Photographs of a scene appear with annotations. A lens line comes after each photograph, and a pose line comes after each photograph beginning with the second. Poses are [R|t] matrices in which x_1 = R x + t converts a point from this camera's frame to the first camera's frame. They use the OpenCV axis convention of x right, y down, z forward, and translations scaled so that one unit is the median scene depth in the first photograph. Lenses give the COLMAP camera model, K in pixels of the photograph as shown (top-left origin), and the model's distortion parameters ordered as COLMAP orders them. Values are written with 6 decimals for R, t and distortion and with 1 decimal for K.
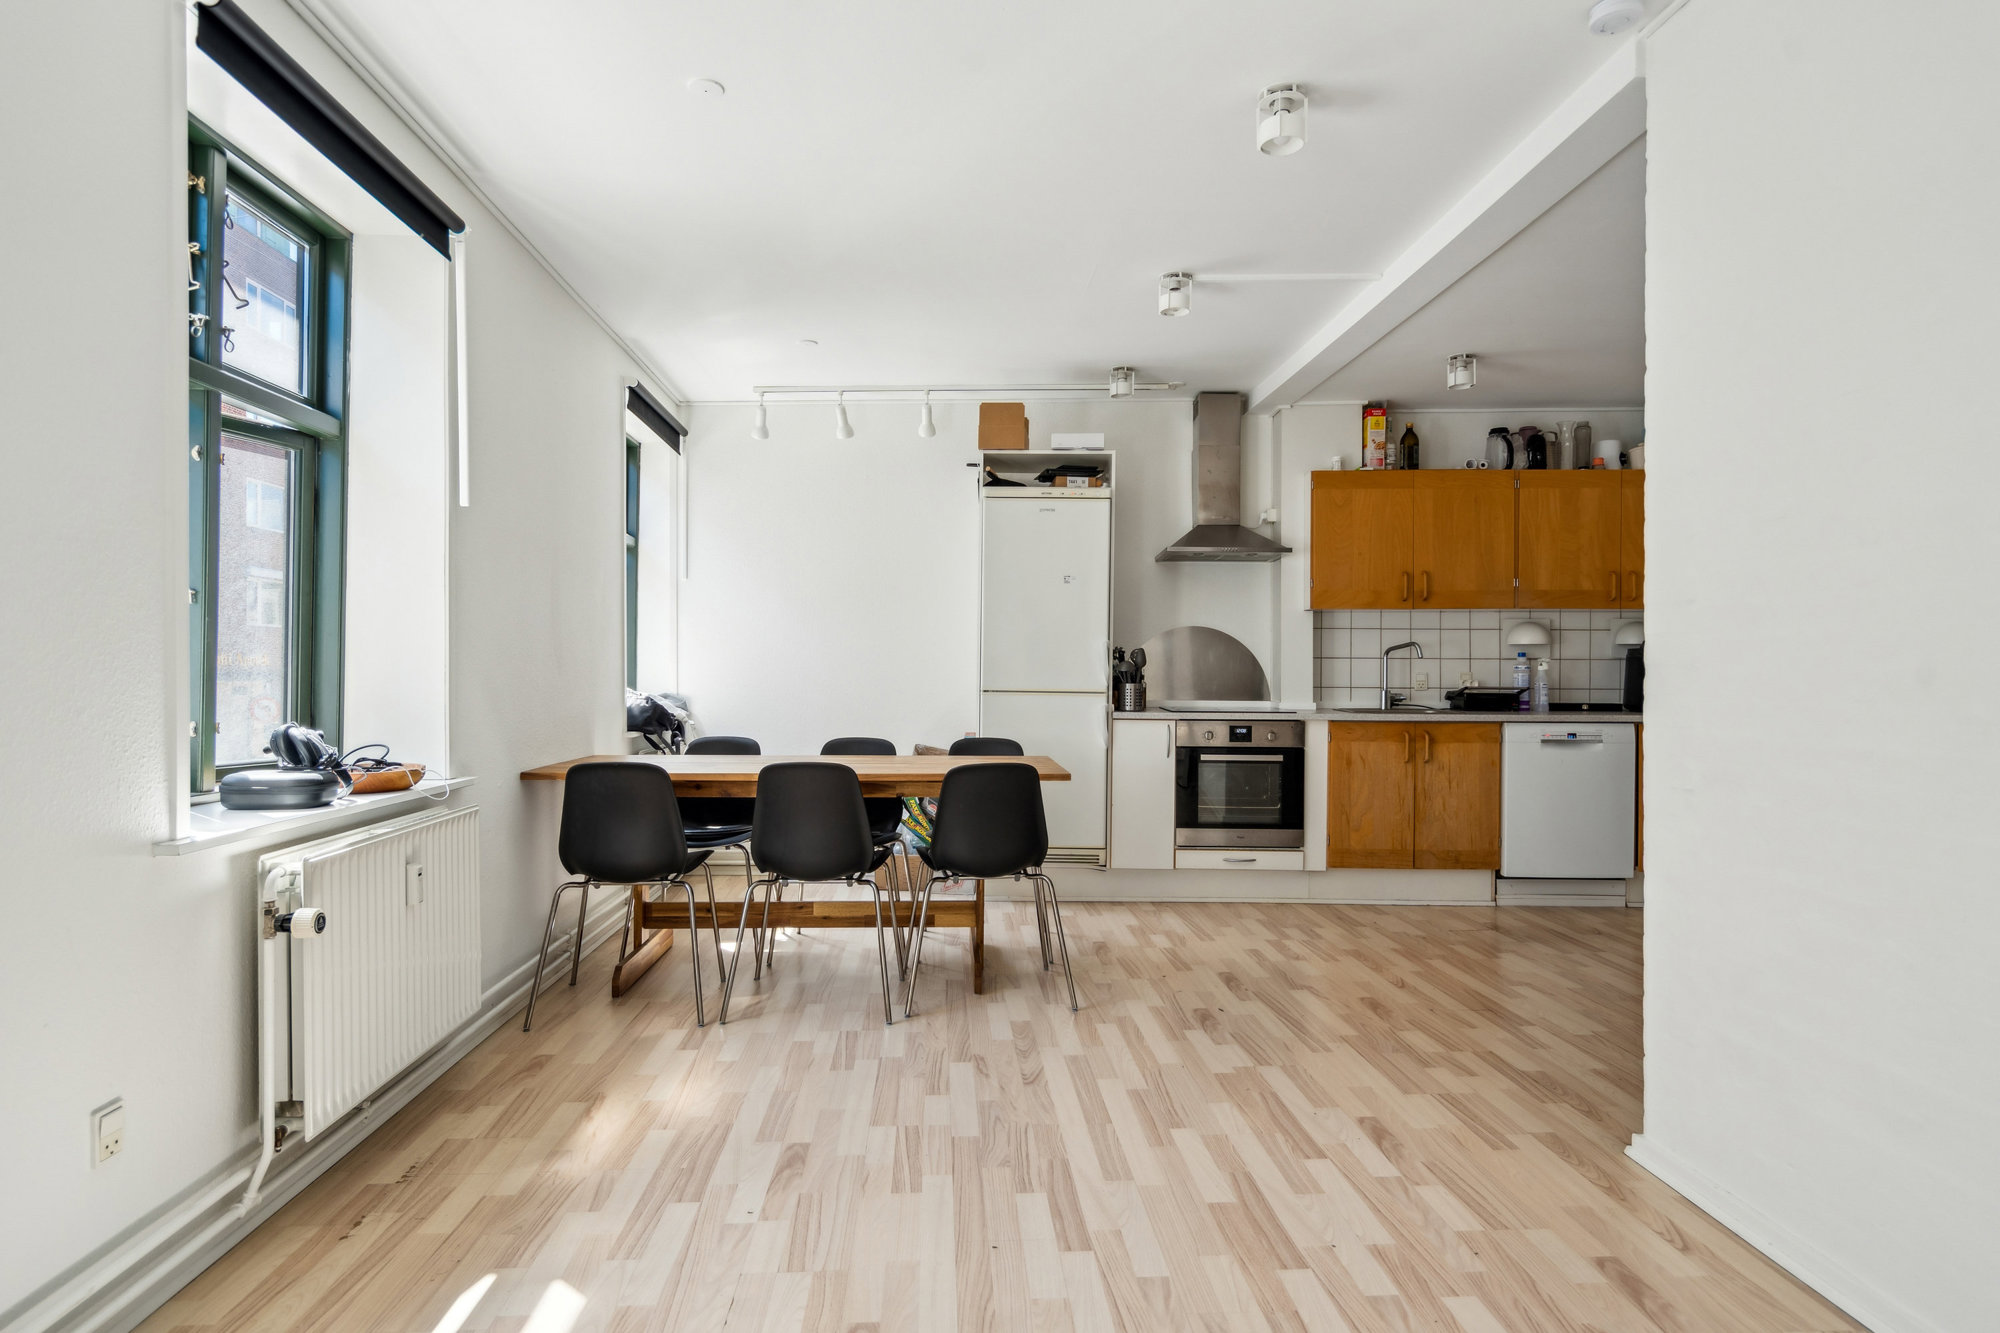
lens RADIAL K [[1089.9, 0, 1000.0], [0, 1089.9, 666.5], [0, 0, 1]] dist [-0.004029, -0.000142]
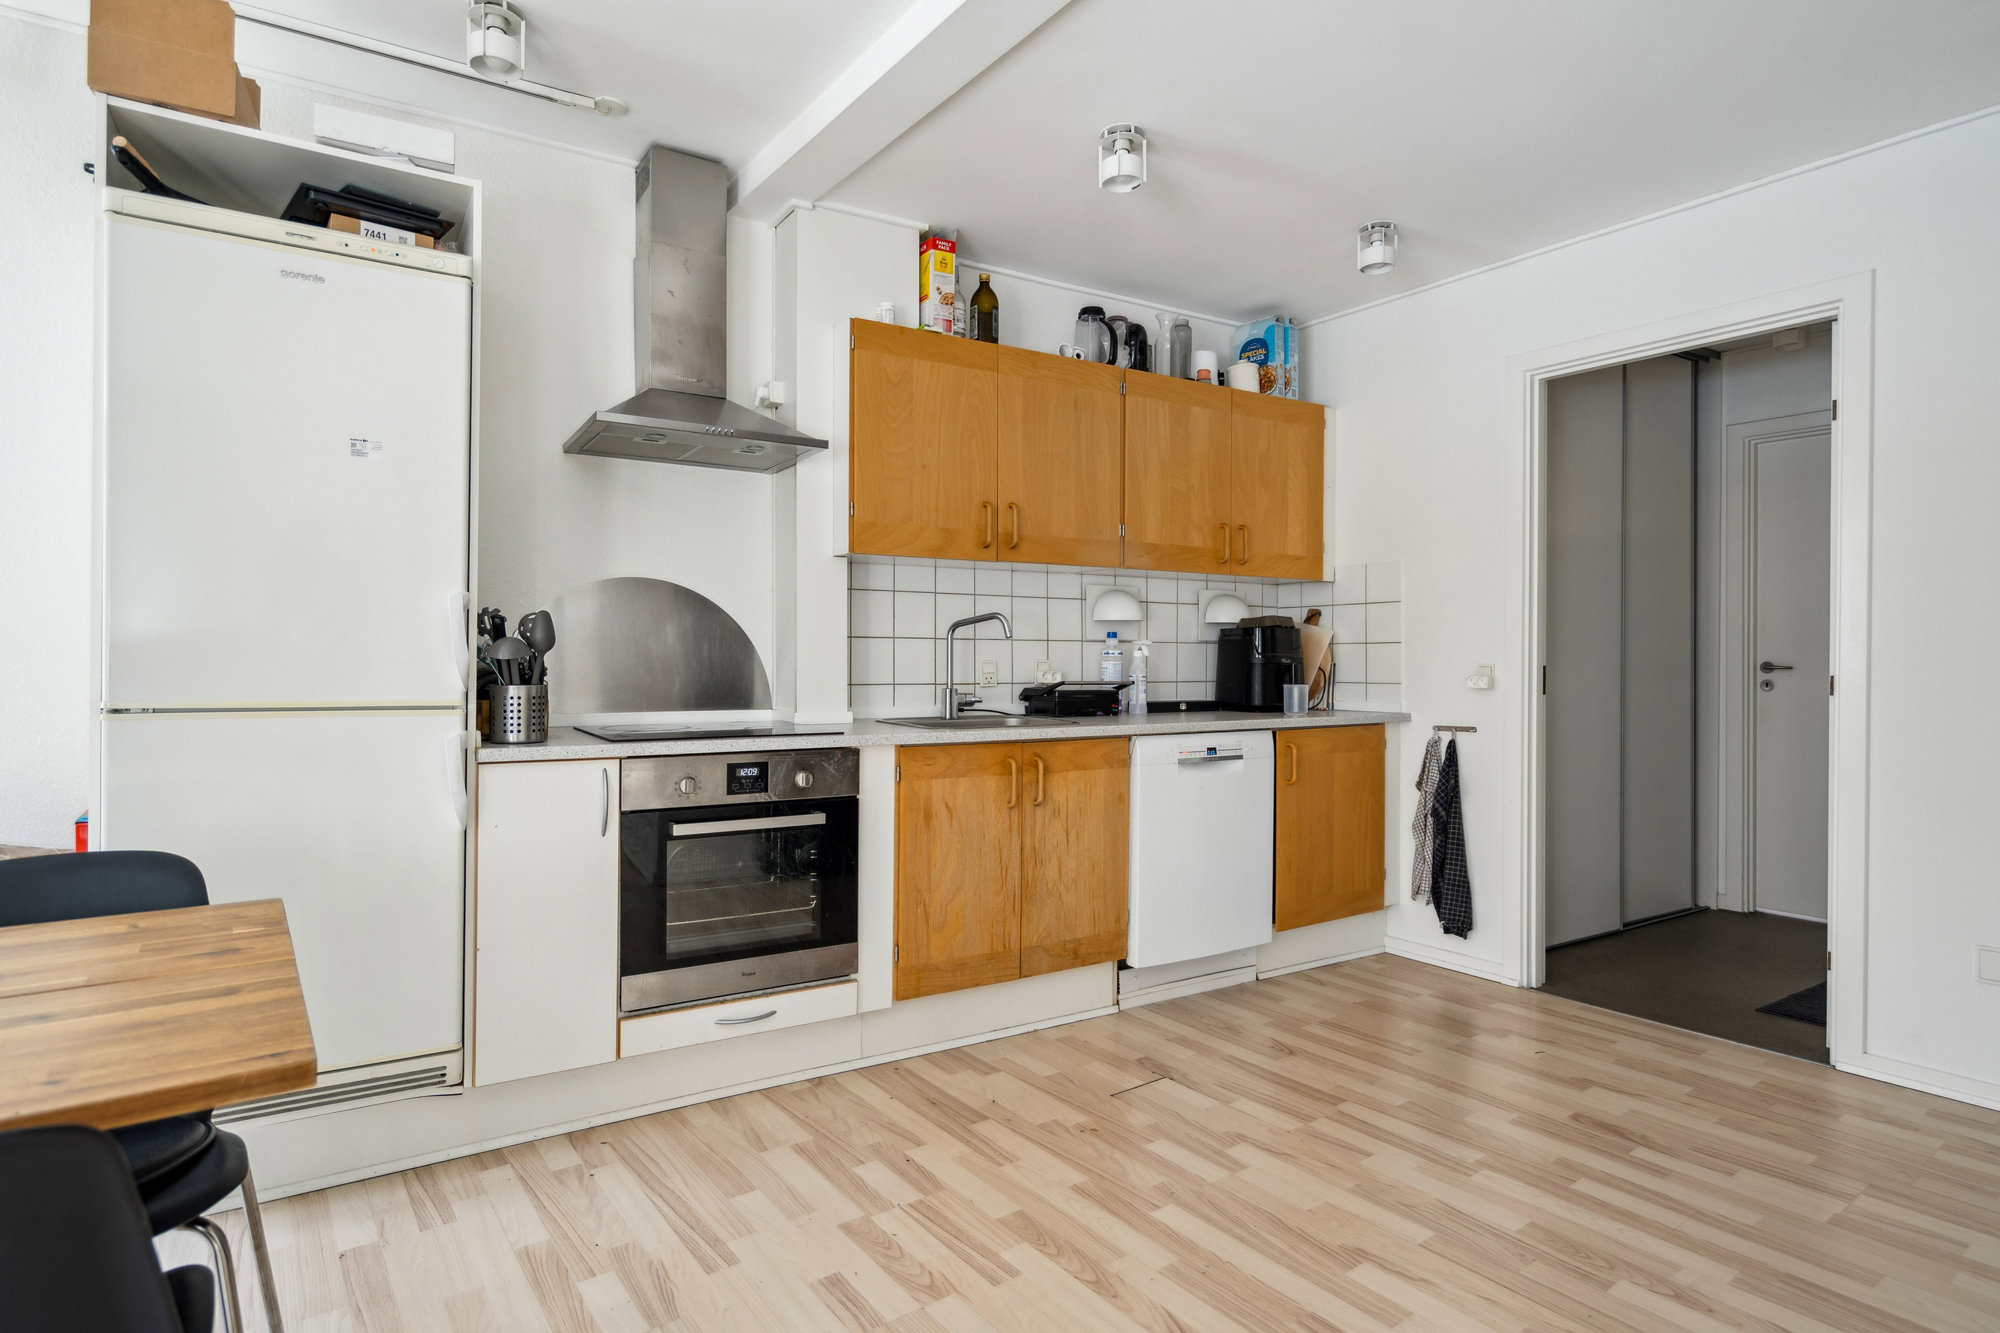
lens RADIAL K [[1054.8, 0, 1000.0], [0, 1054.8, 666.5], [0, 0, 1]] dist [0.000339, 0.001330]
pose [[0.841406, -0.005840, 0.540371, 0.047809], [-0.000958, 0.999924, 0.012298, 0.001380], [-0.540402, -0.010865, 0.841337, 0.499852]]
